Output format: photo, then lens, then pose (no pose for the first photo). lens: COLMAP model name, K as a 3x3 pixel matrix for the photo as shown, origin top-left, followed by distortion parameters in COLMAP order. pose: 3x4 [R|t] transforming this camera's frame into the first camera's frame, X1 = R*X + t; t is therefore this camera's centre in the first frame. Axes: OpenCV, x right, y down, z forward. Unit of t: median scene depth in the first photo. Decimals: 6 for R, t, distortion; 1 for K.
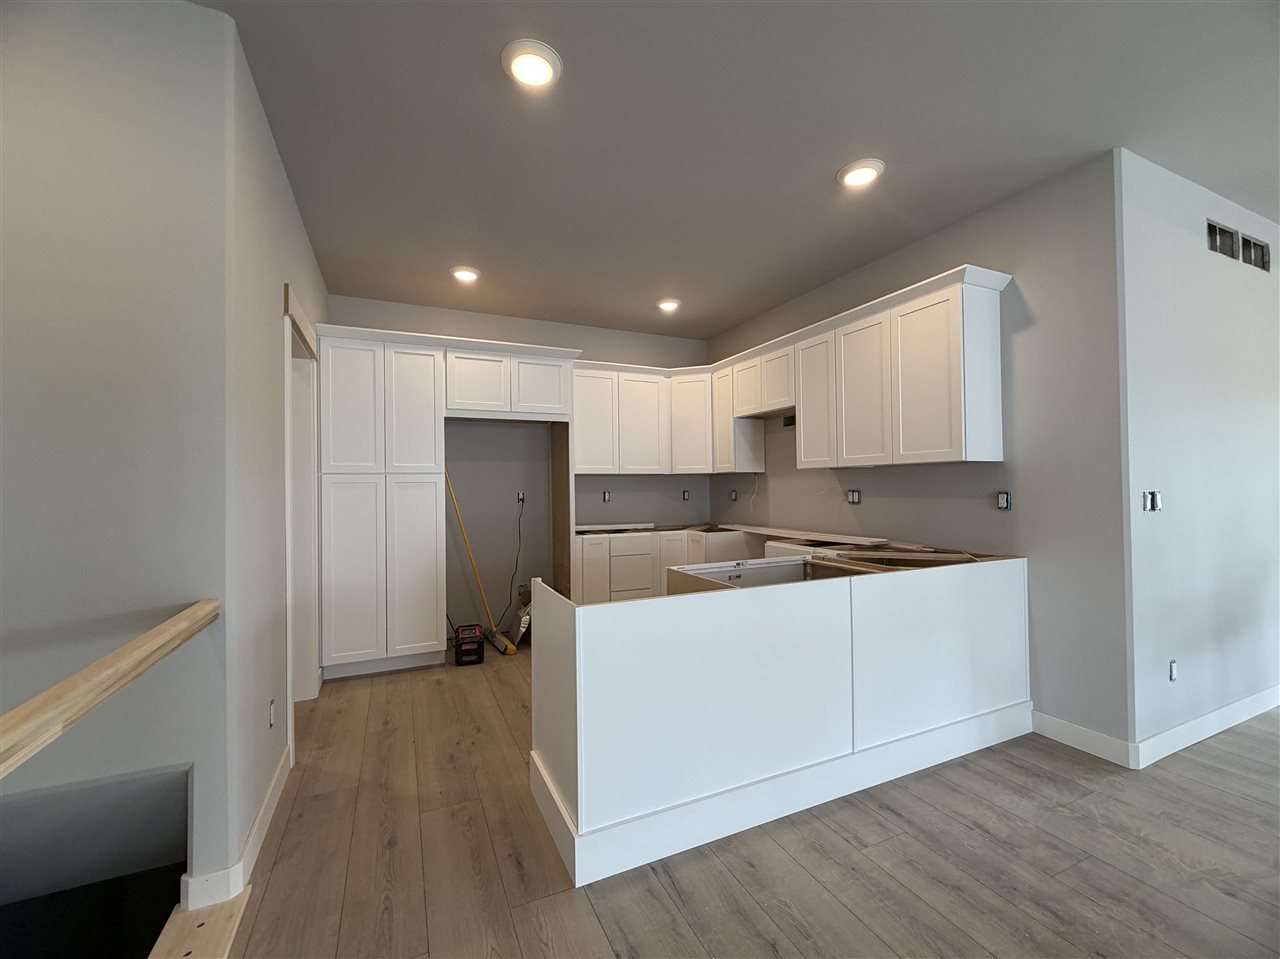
lens RADIAL K [[527.3, 0, 639.9], [0, 527.3, 480.2], [0, 0, 1]] dist [0.001175, -0.000232]
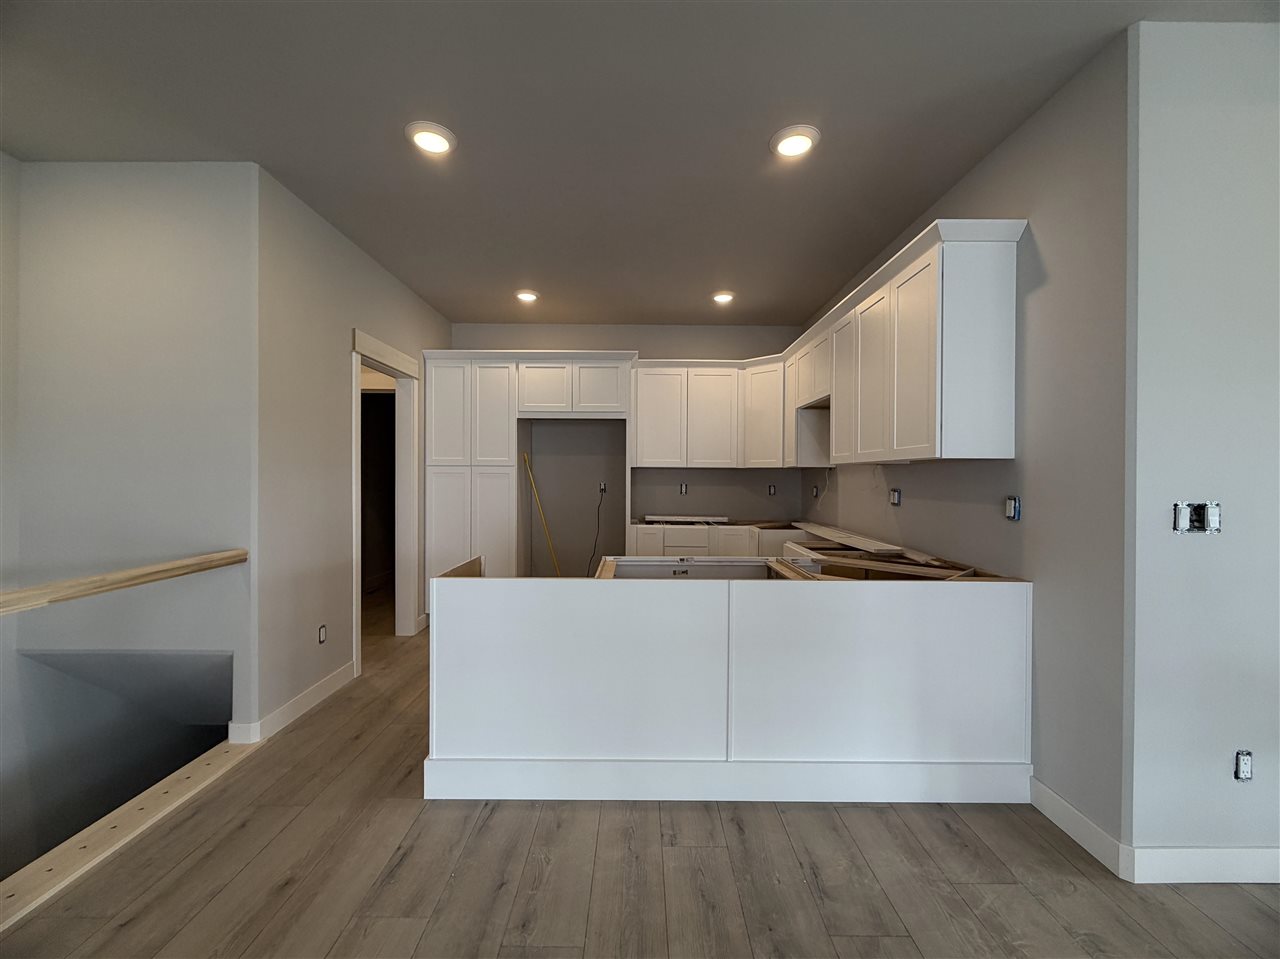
lens RADIAL K [[527.3, 0, 638.6], [0, 527.3, 479.9], [0, 0, 1]] dist [0.001175, -0.000232]
pose [[0.907890, 0.020096, -0.418727, 0.516400], [-0.012518, 0.999705, 0.020837, -0.013336], [0.419022, -0.013676, 0.907873, 0.048065]]
